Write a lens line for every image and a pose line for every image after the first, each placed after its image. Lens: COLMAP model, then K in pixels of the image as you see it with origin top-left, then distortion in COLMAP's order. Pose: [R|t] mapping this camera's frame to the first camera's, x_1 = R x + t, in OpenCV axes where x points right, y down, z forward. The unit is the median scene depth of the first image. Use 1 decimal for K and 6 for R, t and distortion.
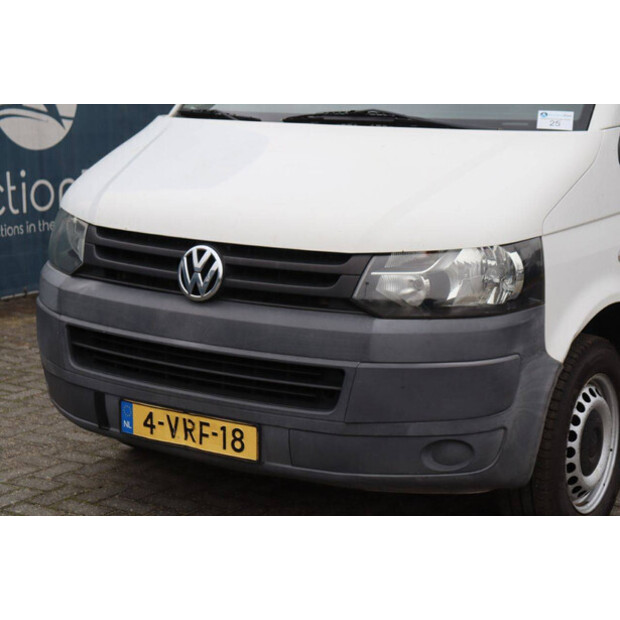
lens RADIAL K [[1228.6, 0, 310.2], [0, 1228.6, 305.3], [0, 0, 1]] dist [0.367574, 0.000000]
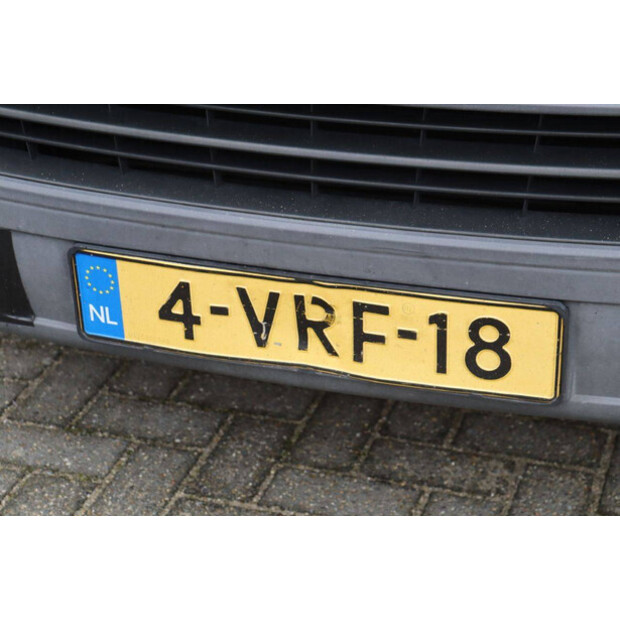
lens RADIAL K [[1458.1, 0, 307.4], [0, 1458.1, 307.0], [0, 0, 1]] dist [0.302646, 0.000000]
pose [[0.961109, -0.159872, 0.225188, -0.191507], [0.085677, 0.947779, 0.307203, -0.030242], [-0.262542, -0.275962, 0.924617, 0.622307]]
